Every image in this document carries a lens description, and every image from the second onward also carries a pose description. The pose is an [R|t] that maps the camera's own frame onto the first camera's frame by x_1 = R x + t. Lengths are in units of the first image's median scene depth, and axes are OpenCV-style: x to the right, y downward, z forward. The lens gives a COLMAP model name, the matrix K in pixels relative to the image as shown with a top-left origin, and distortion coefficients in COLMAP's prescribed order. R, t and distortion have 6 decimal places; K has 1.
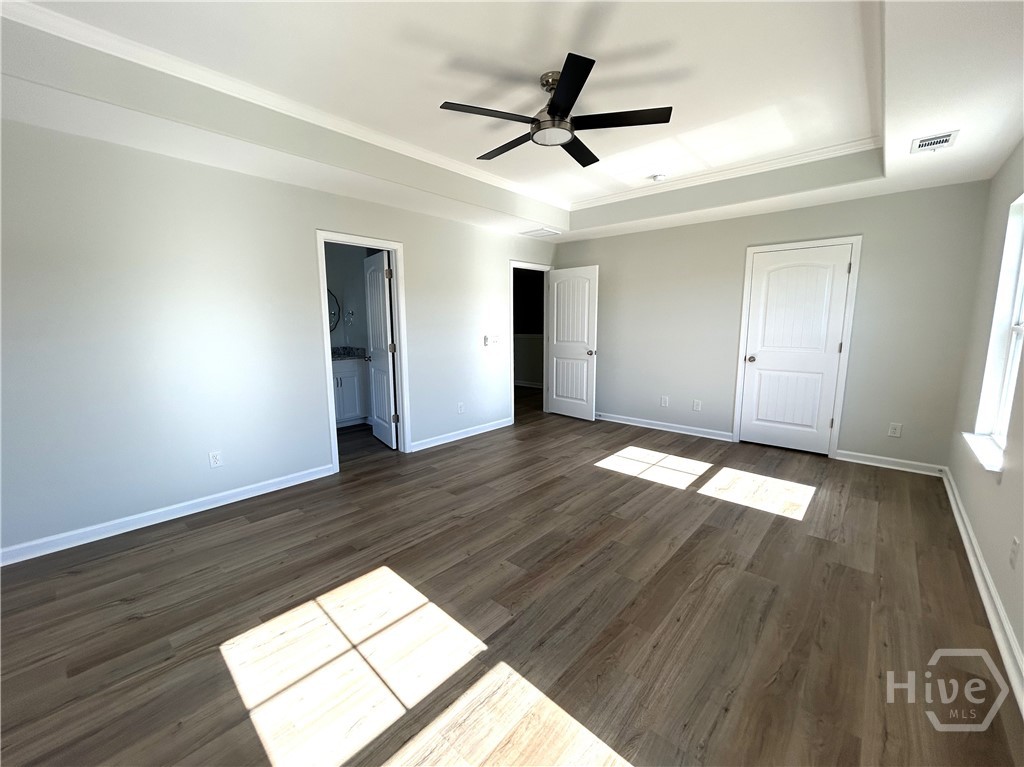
lens RADIAL K [[403.6, 0, 512.0], [0, 403.6, 383.5], [0, 0, 1]] dist [-0.000005, 0.000059]
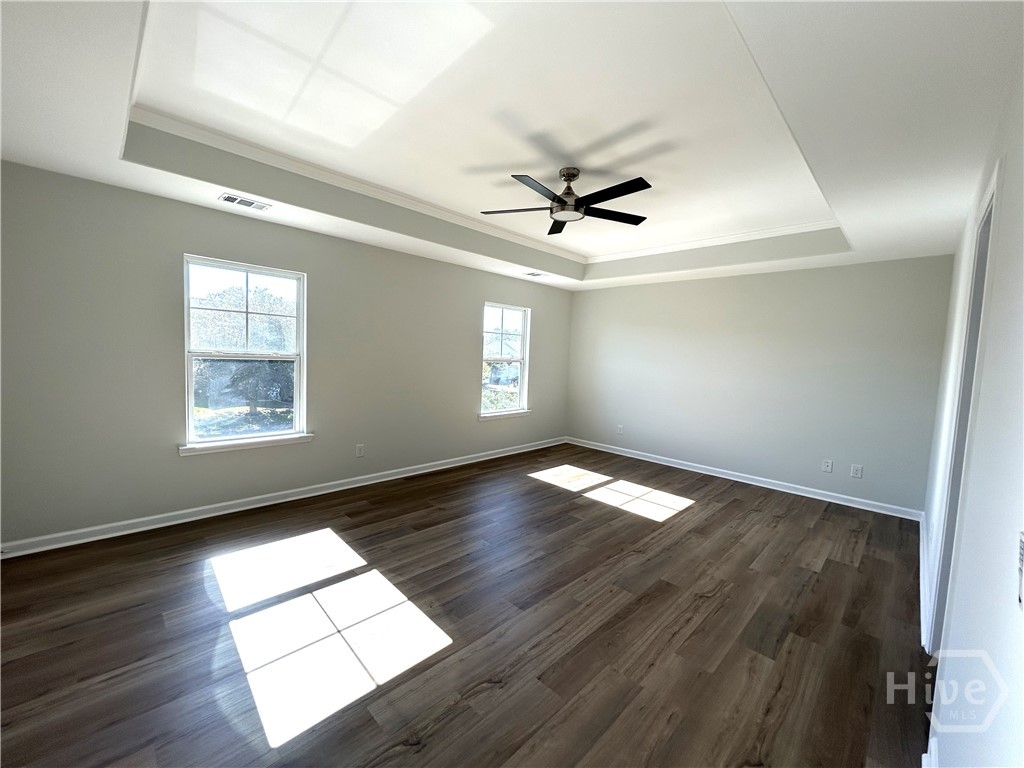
lens RADIAL K [[384.7, 0, 512.0], [0, 384.7, 384.0], [0, 0, 1]] dist [-0.021120, 0.000007]
pose [[-0.997652, -0.037844, 0.057078, 0.166498], [-0.023969, 0.973688, 0.226623, -0.339561], [-0.064153, 0.224722, -0.972309, 2.077302]]
